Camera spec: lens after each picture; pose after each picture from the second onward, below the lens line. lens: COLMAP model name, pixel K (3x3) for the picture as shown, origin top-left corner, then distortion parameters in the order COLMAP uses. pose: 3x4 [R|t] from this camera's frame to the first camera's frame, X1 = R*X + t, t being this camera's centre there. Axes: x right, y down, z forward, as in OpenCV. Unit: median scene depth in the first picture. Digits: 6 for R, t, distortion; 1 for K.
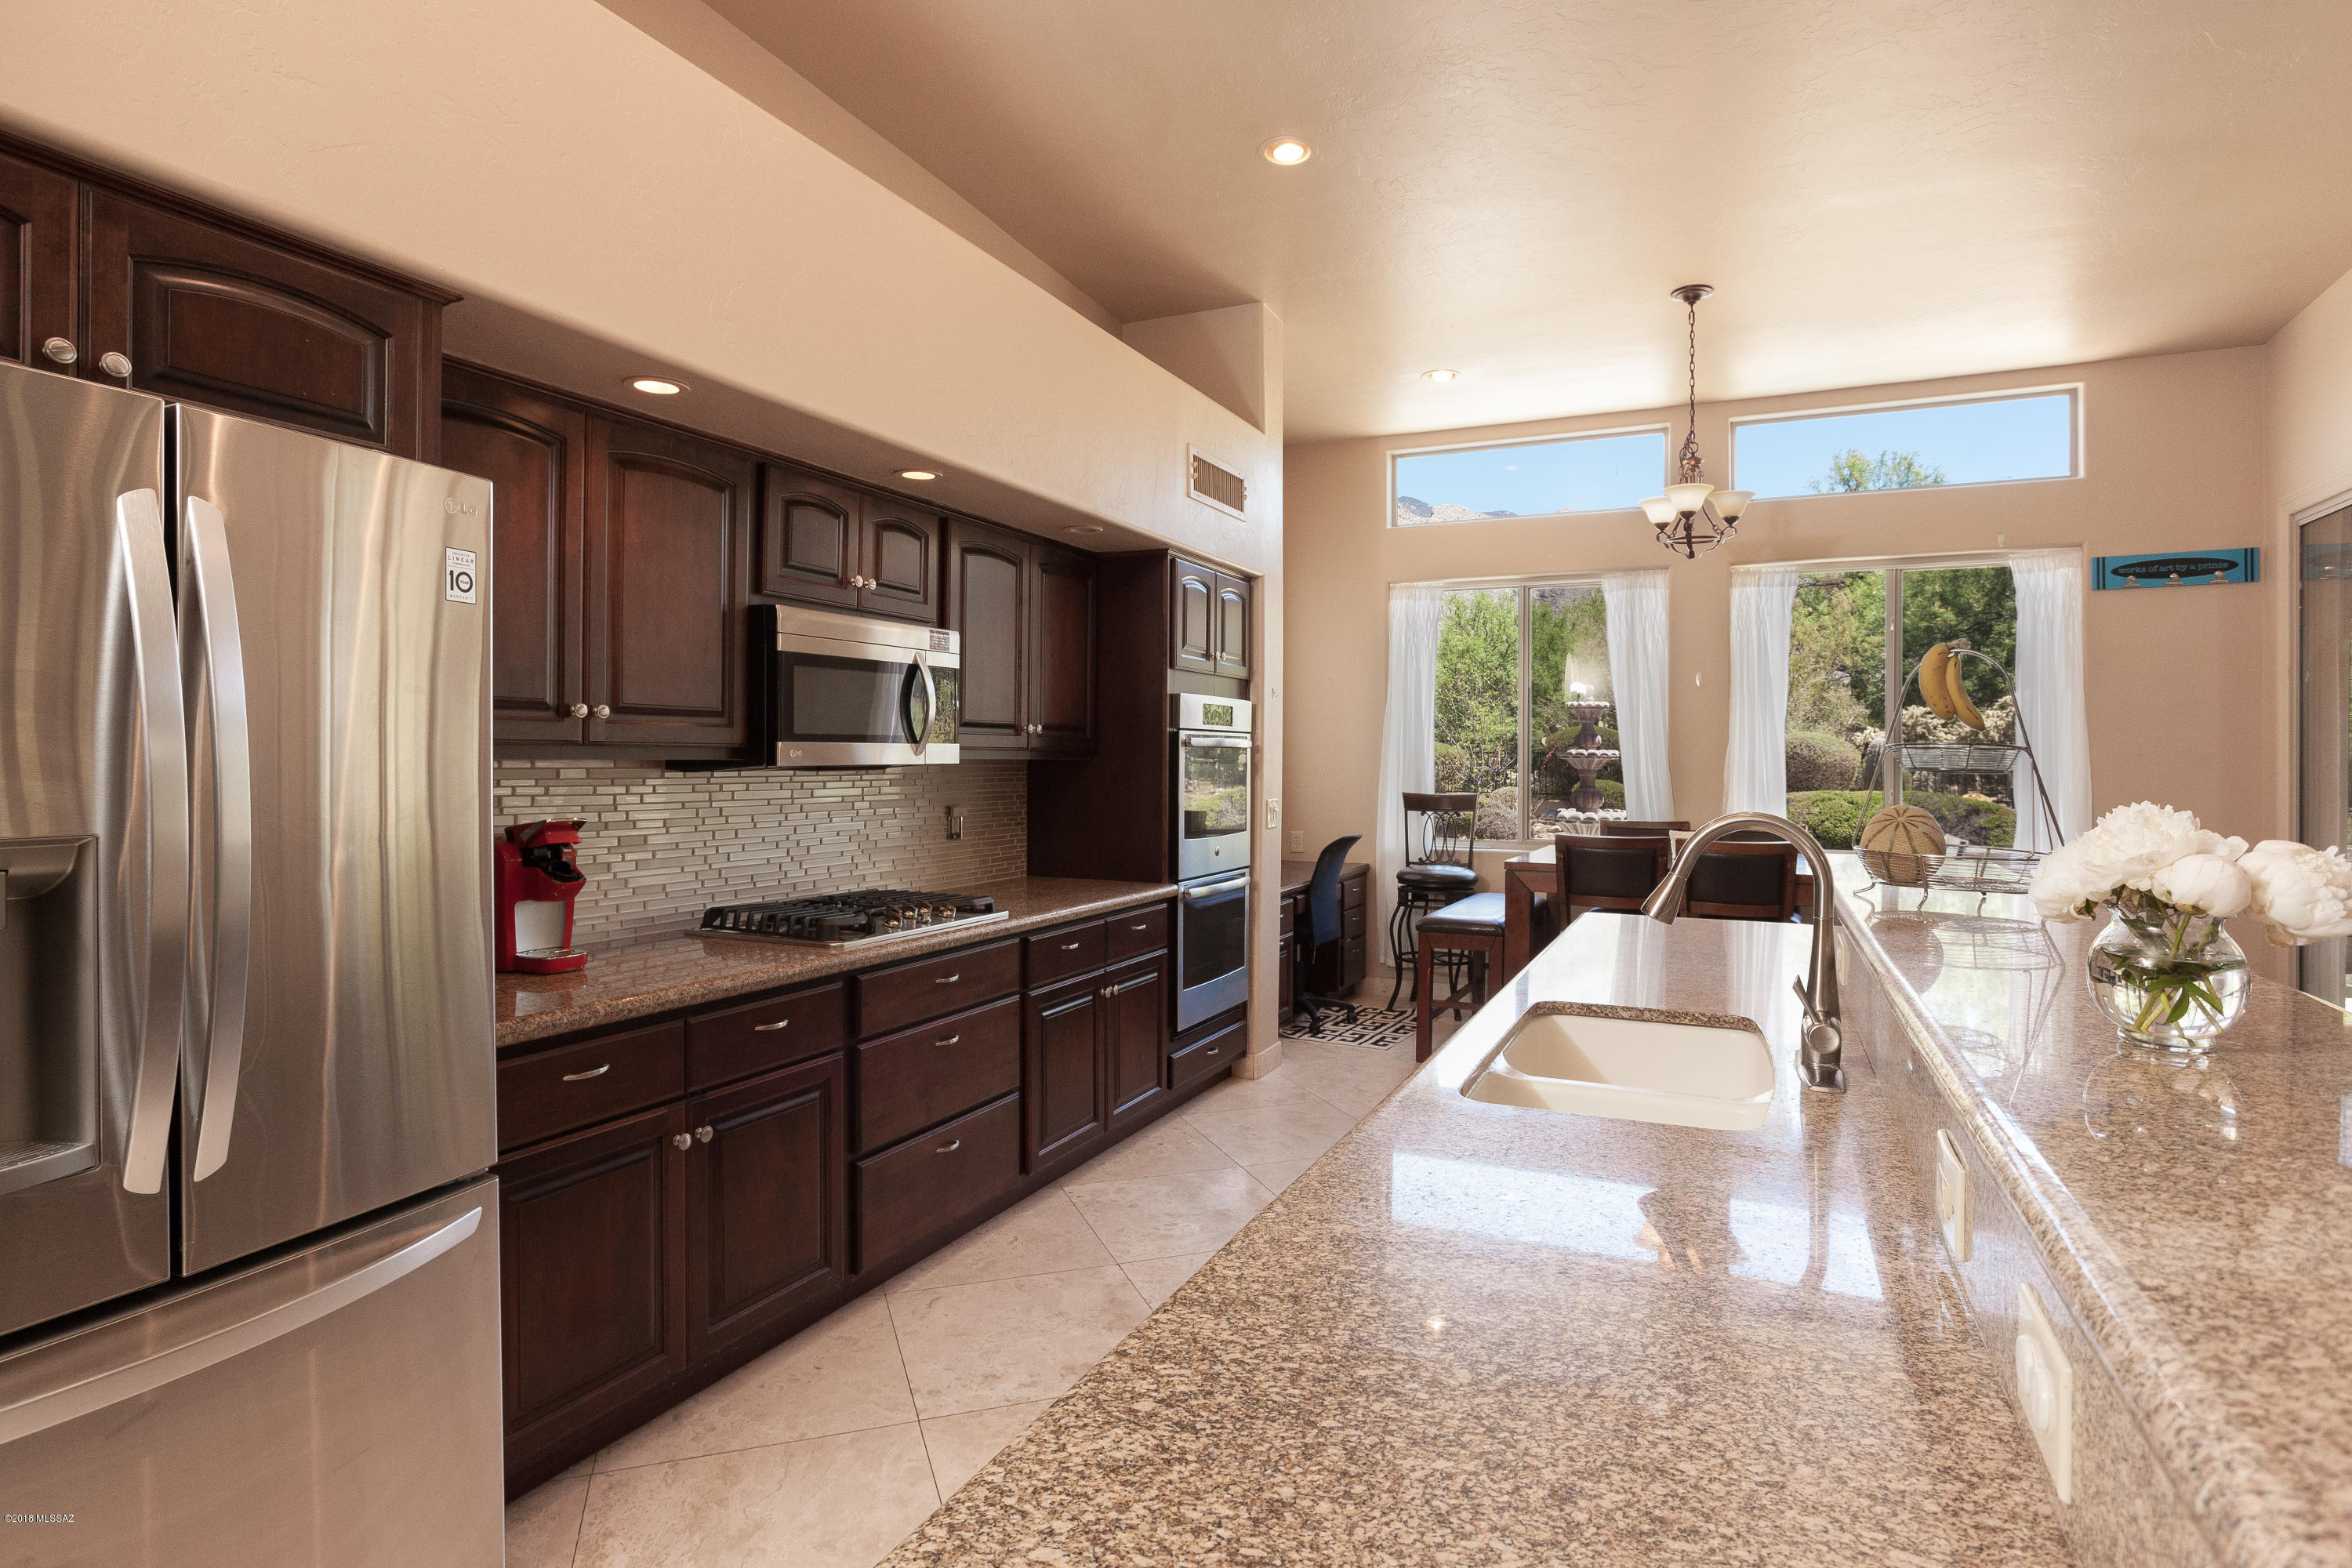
lens RADIAL K [[1214.2, 0, 1181.4], [0, 1214.2, 754.2], [0, 0, 1]] dist [-0.020790, 0.000541]
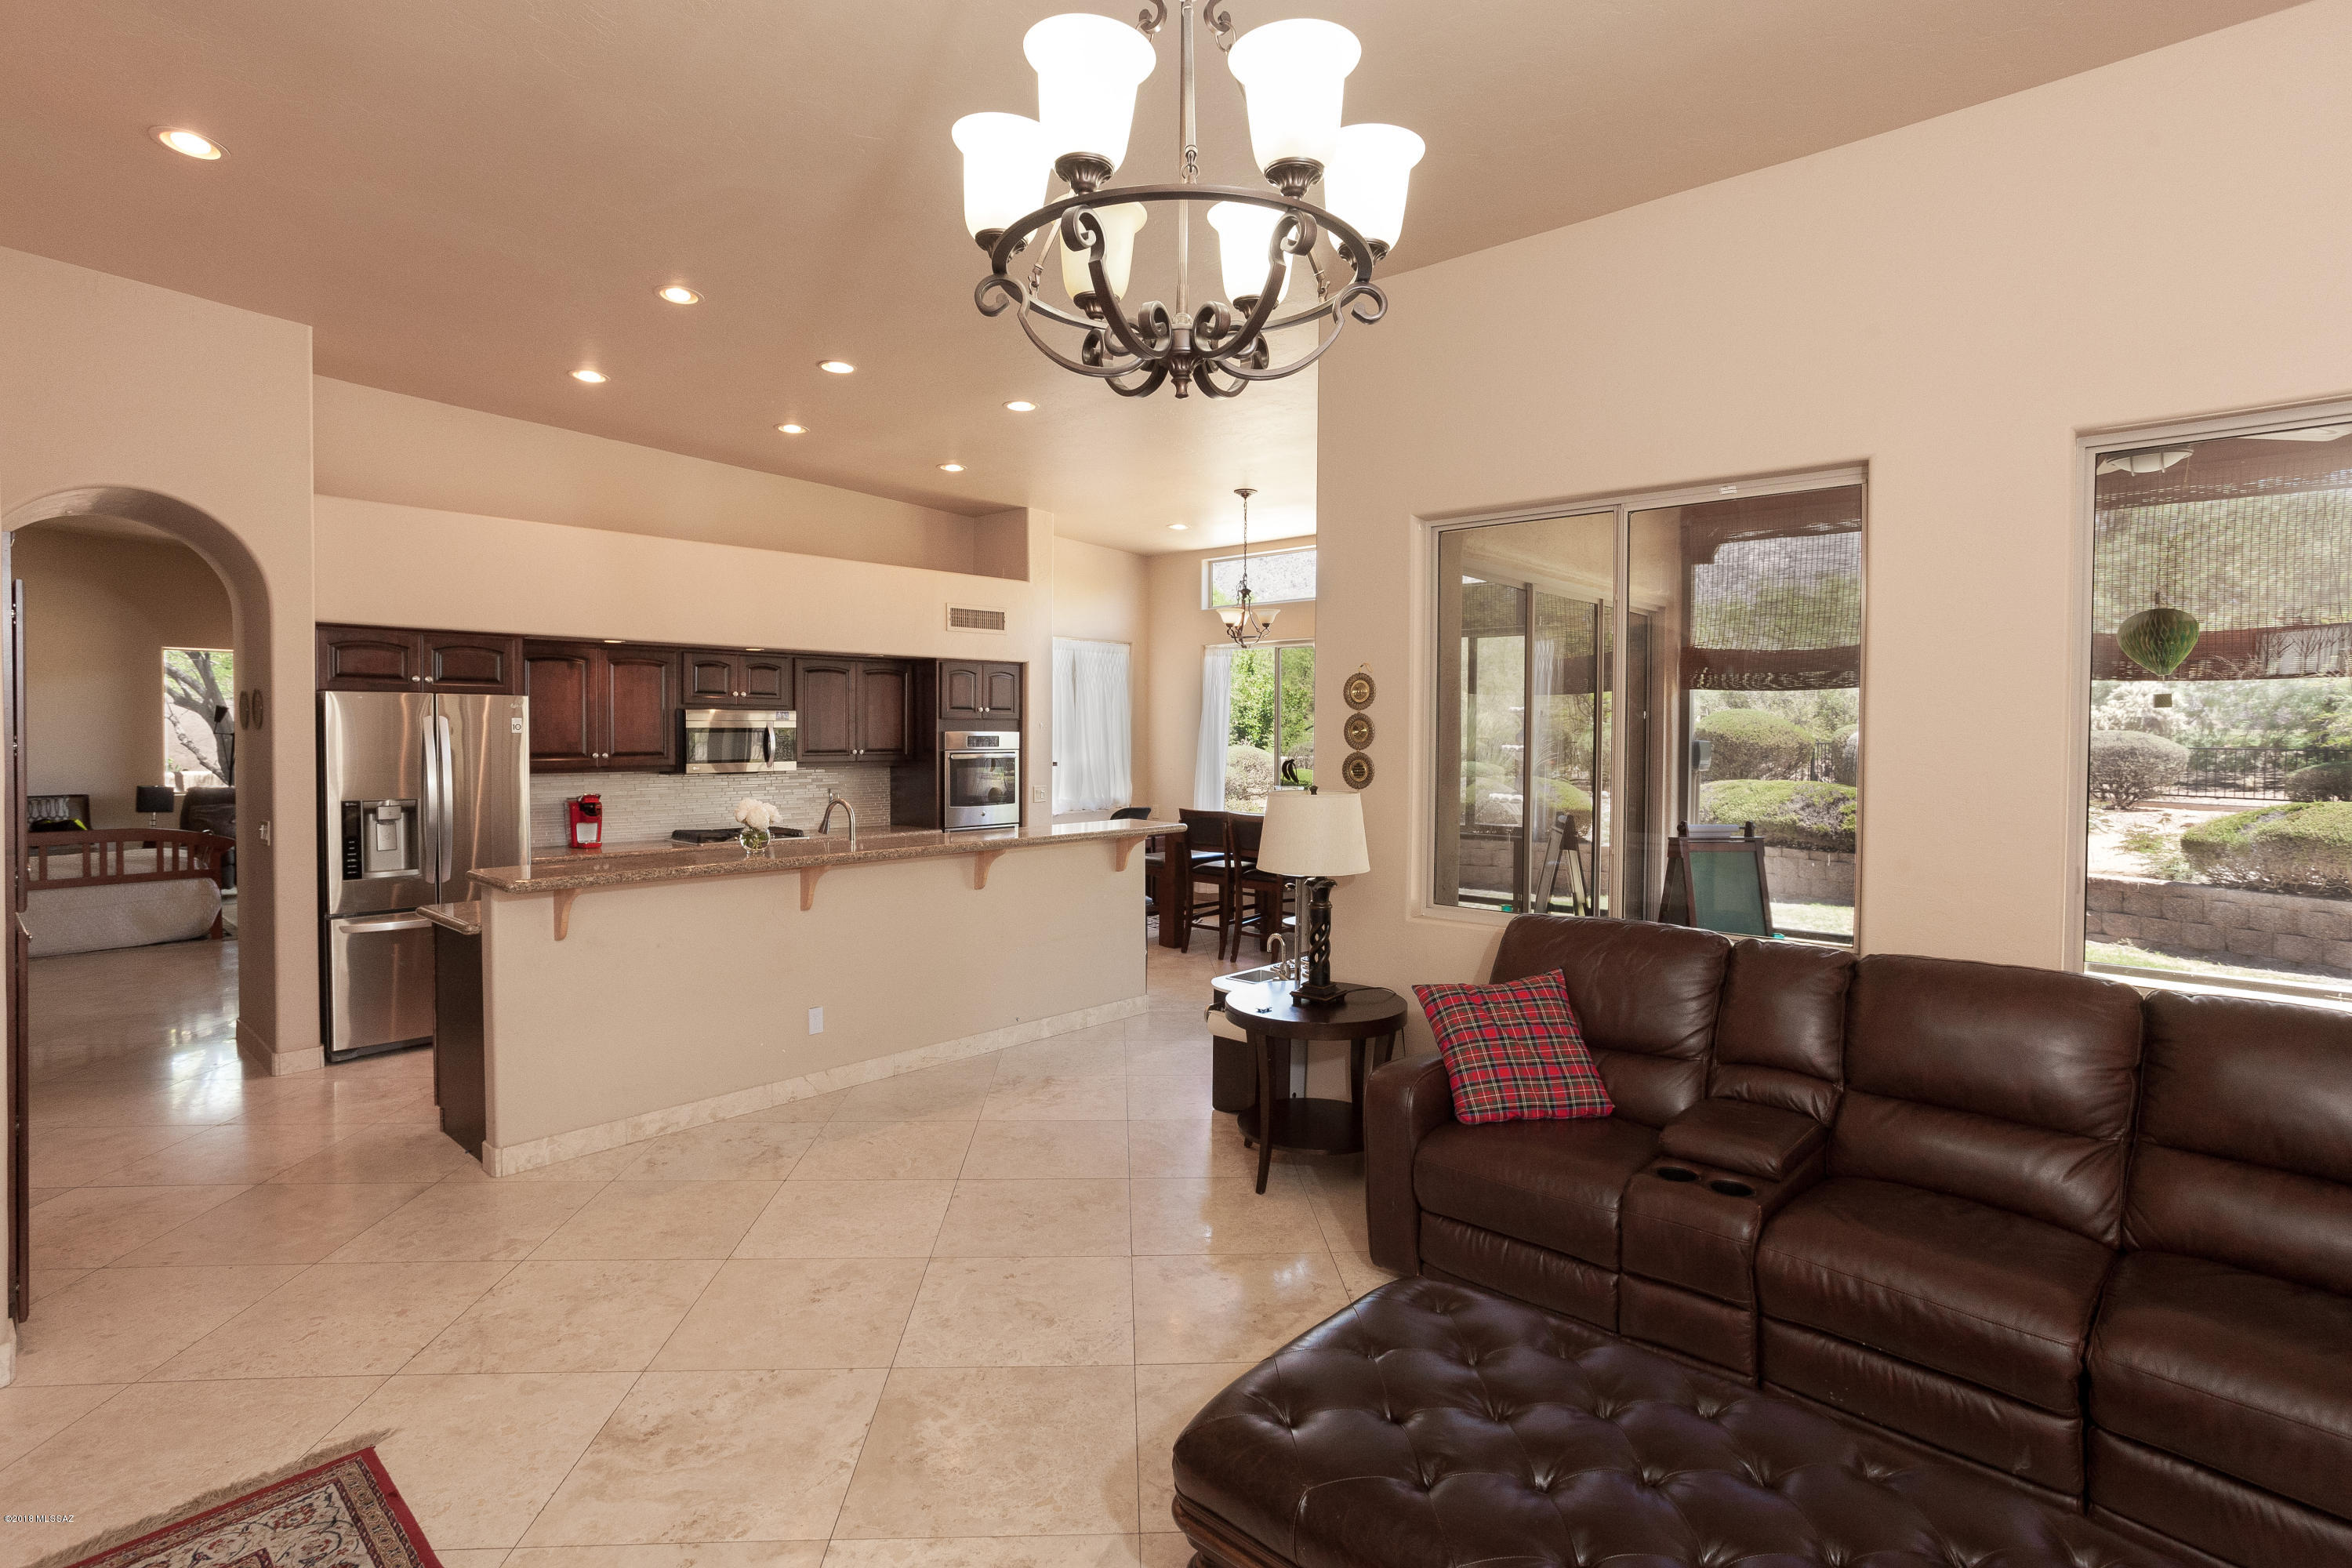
lens RADIAL K [[1135.9, 0, 1154.4], [0, 1135.9, 763.6], [0, 0, 1]] dist [-0.018161, 0.011337]
pose [[0.952790, 0.004471, -0.303598, 0.874197], [0.004451, 0.999578, 0.028690, -0.050071], [0.303598, -0.028687, 0.952368, -0.636121]]
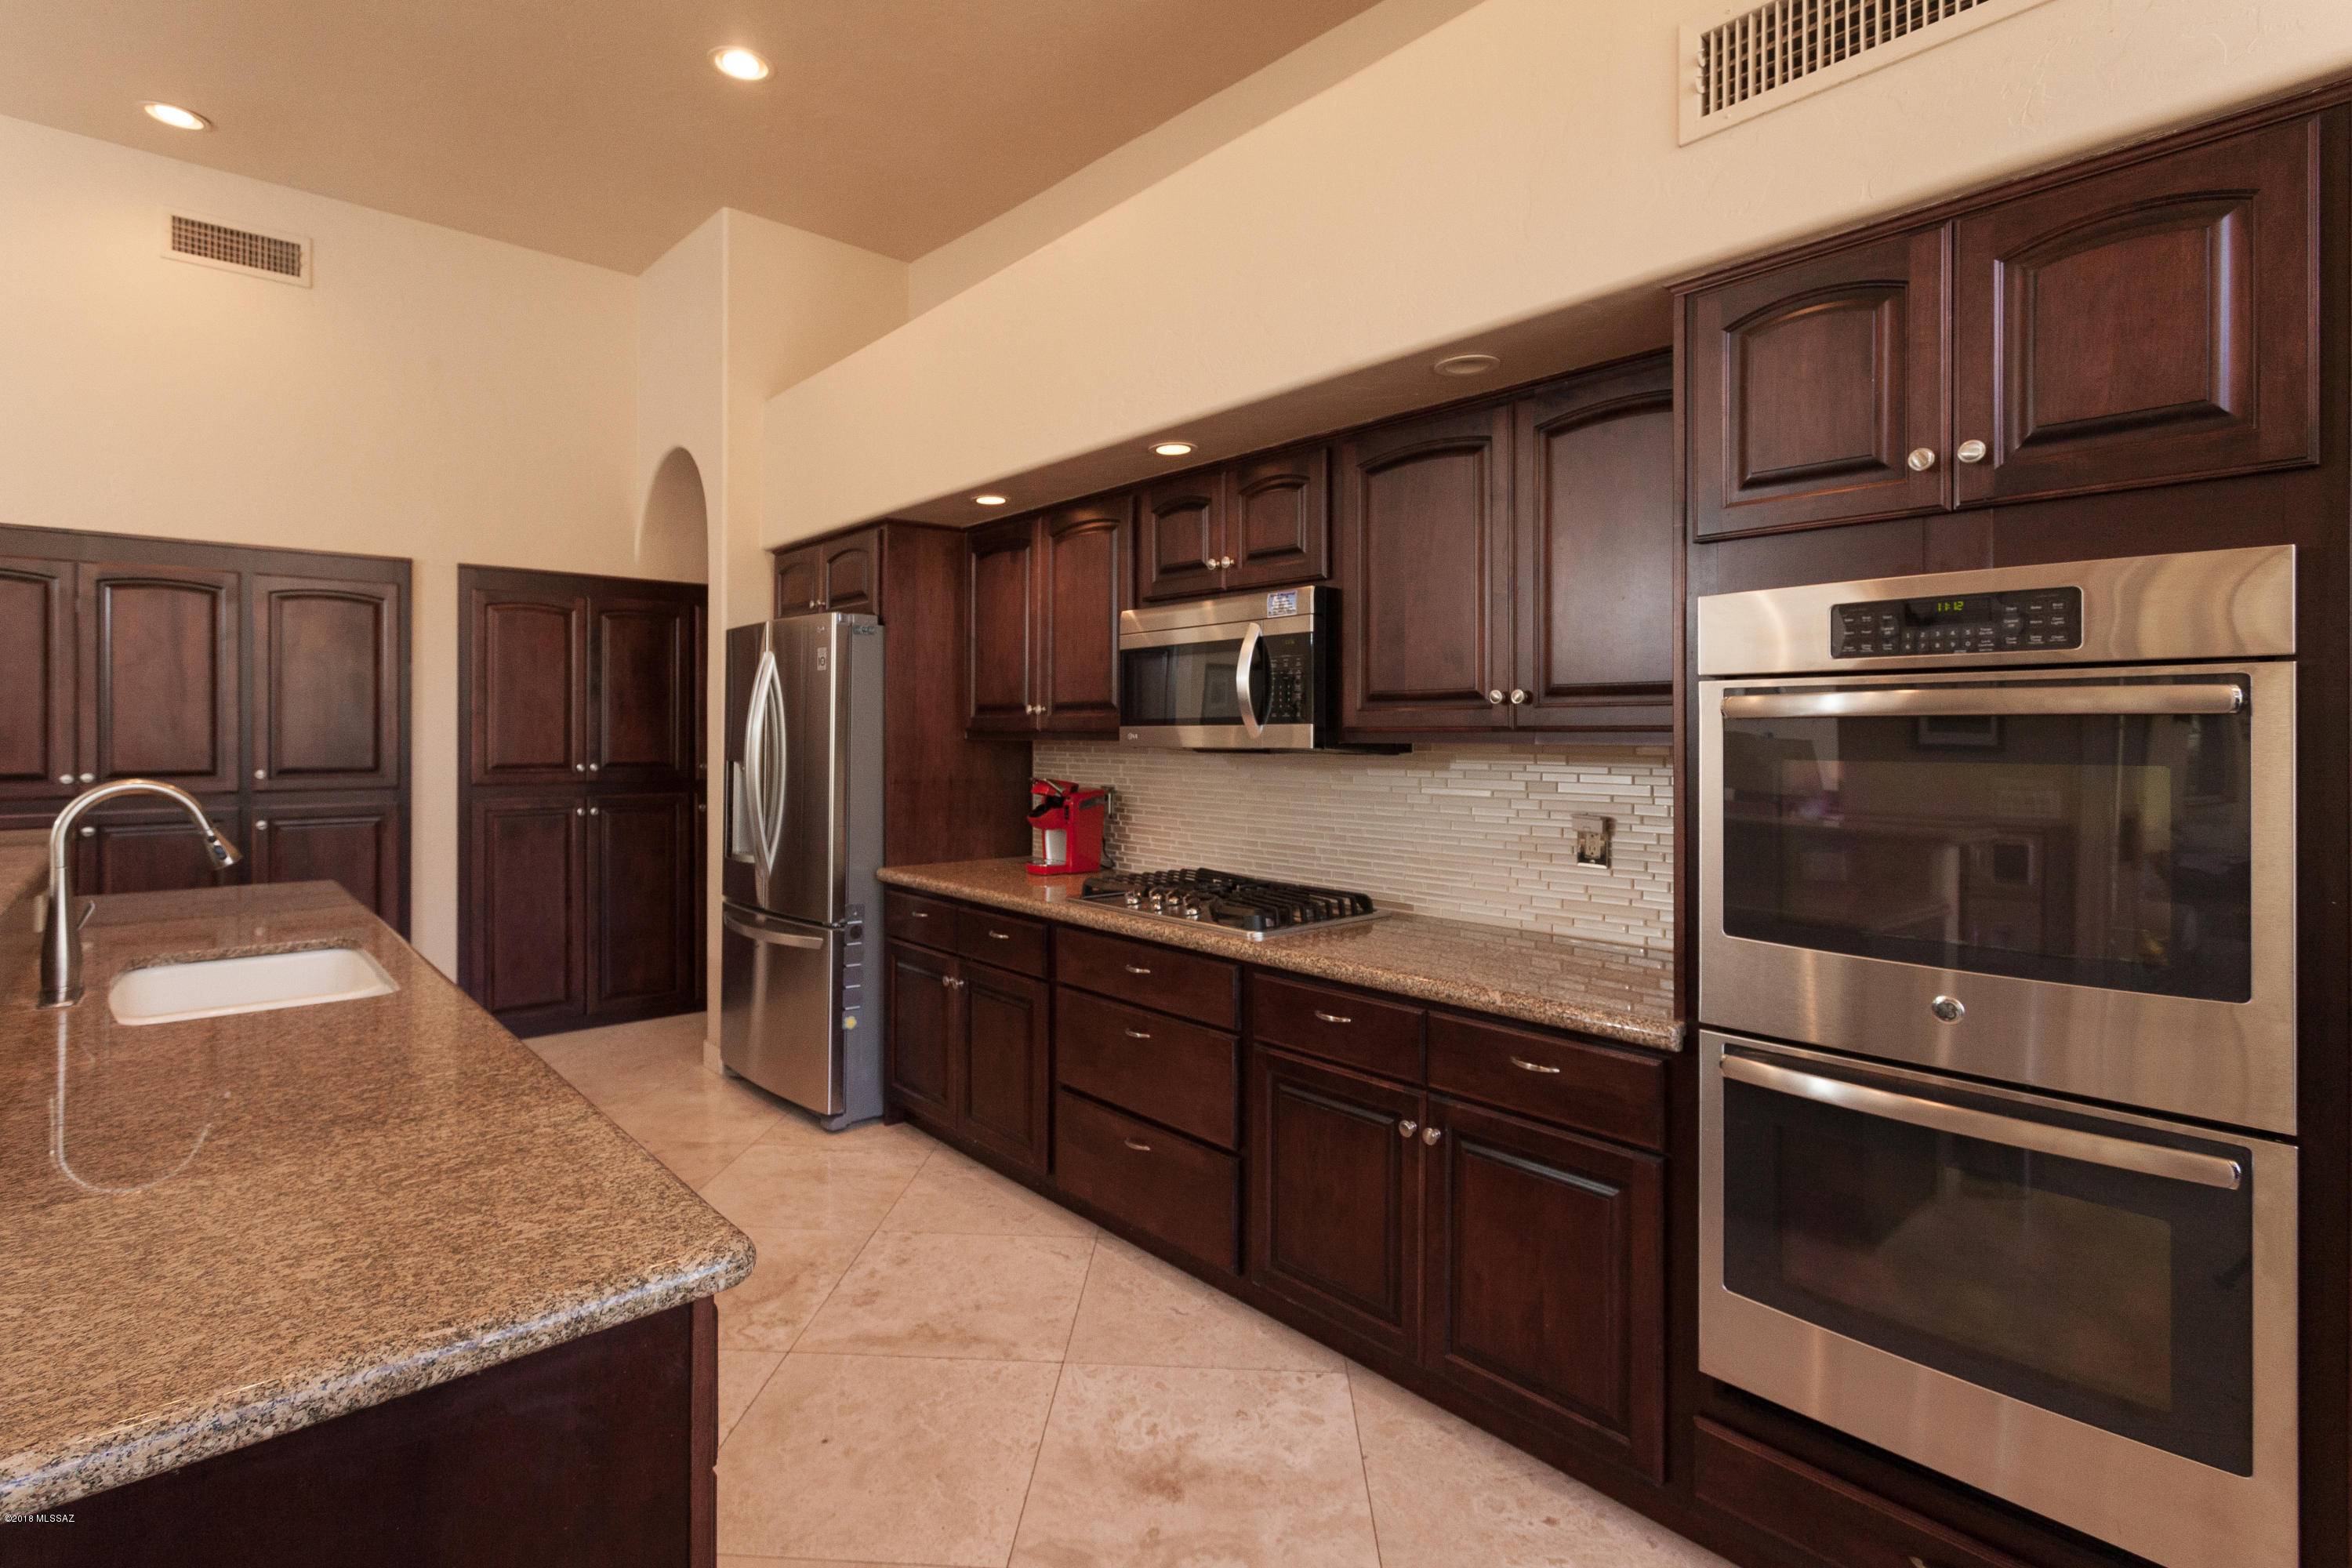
lens RADIAL K [[1135.9, 0, 1150.3], [0, 1135.9, 730.3], [0, 0, 1]] dist [-0.018161, 0.011337]
pose [[-0.403518, -0.010041, -0.914917, 0.453166], [-0.003591, 0.999949, -0.009390, 0.002759], [0.914965, -0.000504, -0.403534, 0.989440]]
